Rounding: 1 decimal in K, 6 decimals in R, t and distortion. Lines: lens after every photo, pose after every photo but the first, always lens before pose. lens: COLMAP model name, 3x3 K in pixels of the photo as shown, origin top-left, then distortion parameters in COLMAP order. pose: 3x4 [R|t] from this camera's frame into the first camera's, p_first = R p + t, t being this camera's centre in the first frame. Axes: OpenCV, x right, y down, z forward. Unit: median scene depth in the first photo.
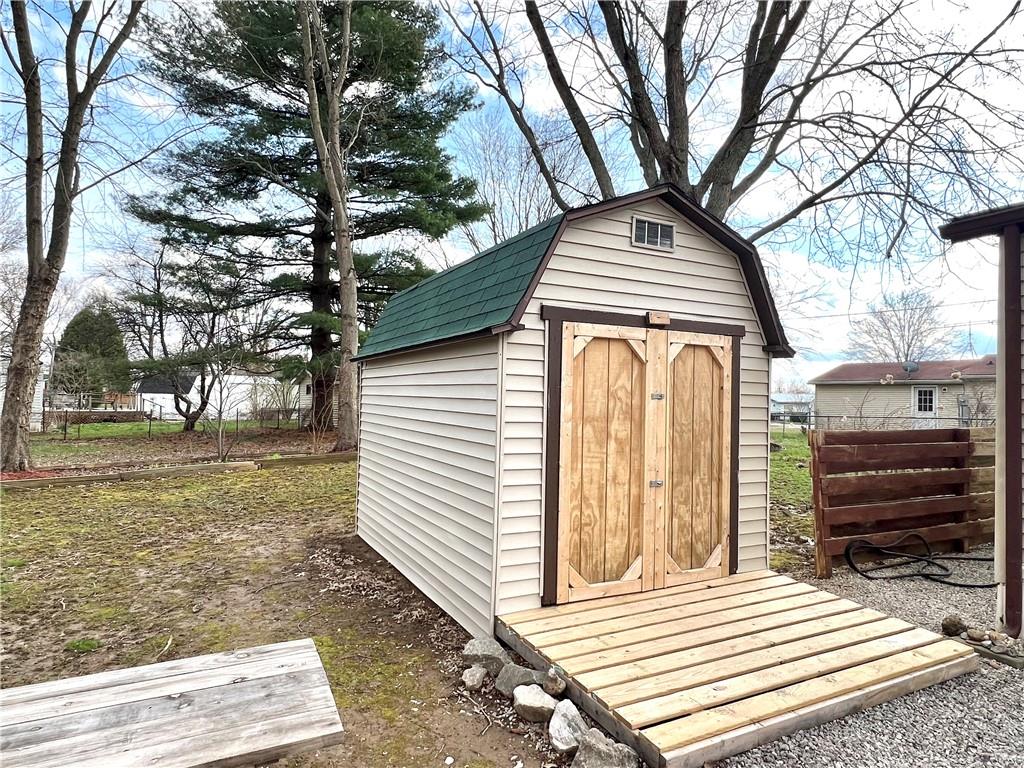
lens RADIAL K [[603.7, 0, 509.6], [0, 603.7, 385.4], [0, 0, 1]] dist [0.002898, -0.001585]
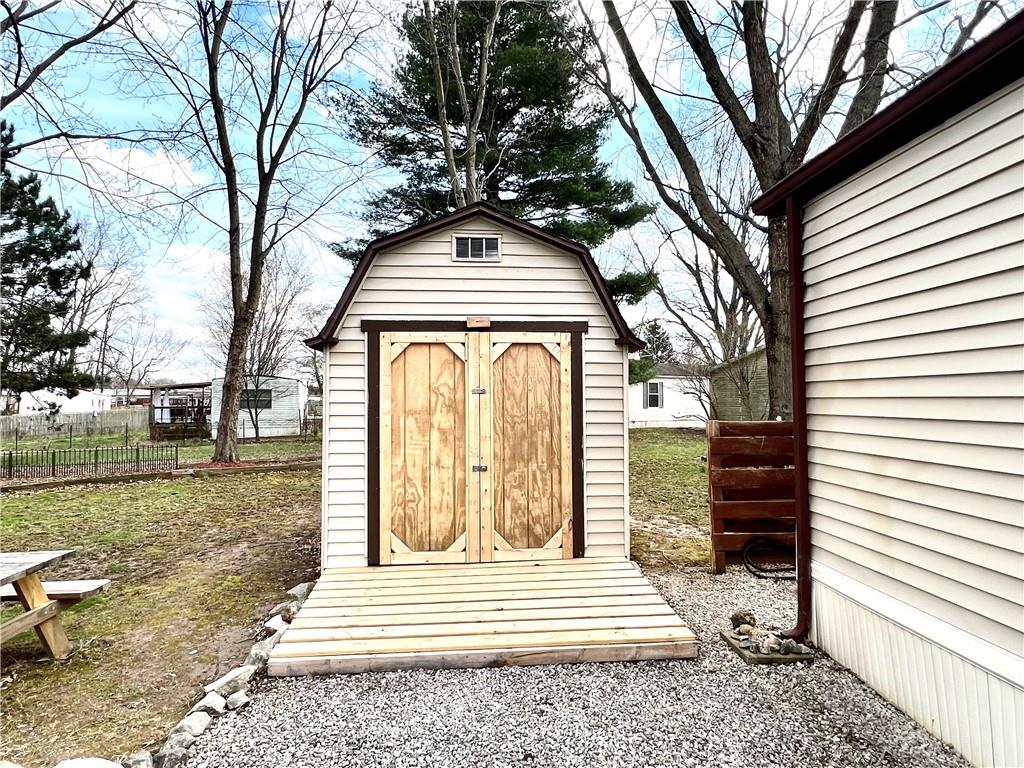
lens RADIAL K [[603.7, 0, 516.8], [0, 603.7, 383.4], [0, 0, 1]] dist [0.002898, -0.001585]
pose [[0.927320, -0.036100, -0.372524, 0.734643], [0.032473, 0.999344, -0.016007, 0.024060], [0.372857, 0.002747, 0.927885, -0.022345]]
